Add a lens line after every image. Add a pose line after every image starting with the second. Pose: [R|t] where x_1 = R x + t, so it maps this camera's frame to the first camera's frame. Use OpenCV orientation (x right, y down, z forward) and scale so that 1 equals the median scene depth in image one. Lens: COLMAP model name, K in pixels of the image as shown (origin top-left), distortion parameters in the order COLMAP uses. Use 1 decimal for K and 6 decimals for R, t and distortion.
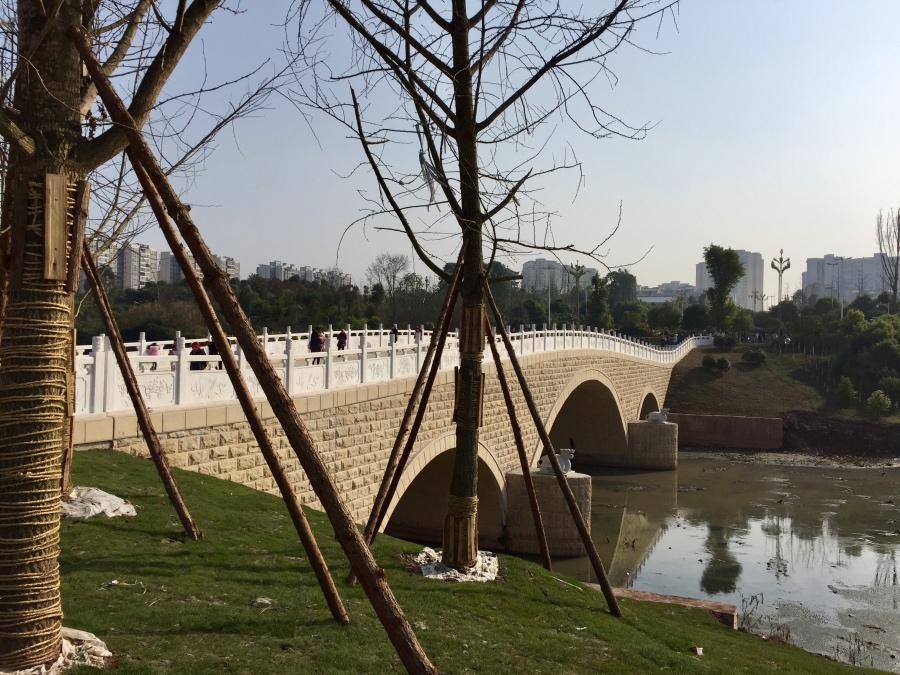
lens RADIAL K [[776.9, 0, 449.9], [0, 776.9, 338.7], [0, 0, 1]] dist [0.039319, 0.001707]
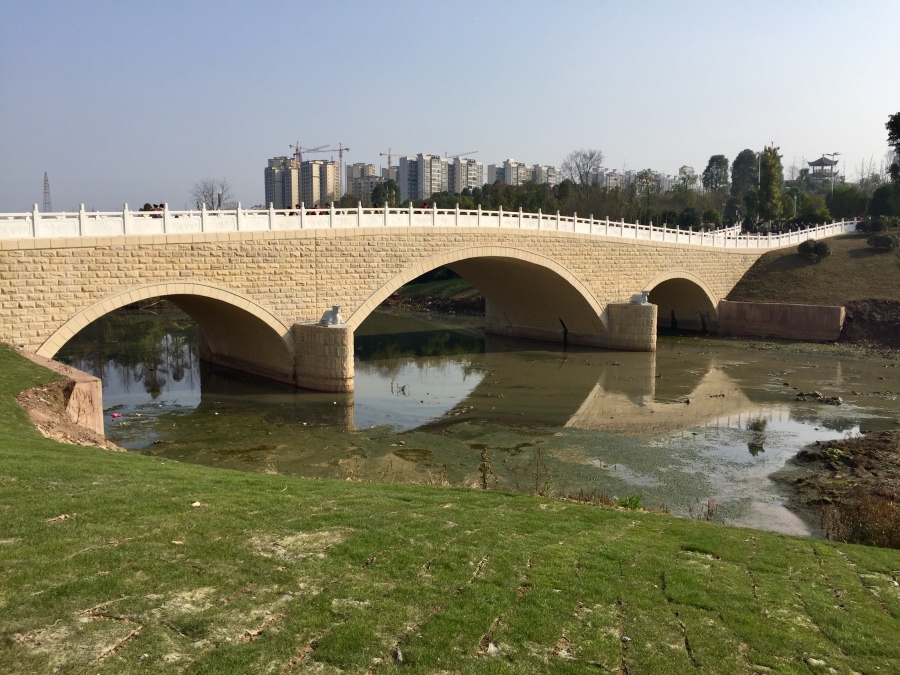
lens RADIAL K [[776.9, 0, 451.2], [0, 776.9, 335.3], [0, 0, 1]] dist [0.039319, 0.001707]
pose [[0.896289, 0.033547, -0.442199, 0.413329], [0.016107, 0.994014, 0.108056, 0.029993], [0.443177, -0.103972, 0.890384, 0.007803]]
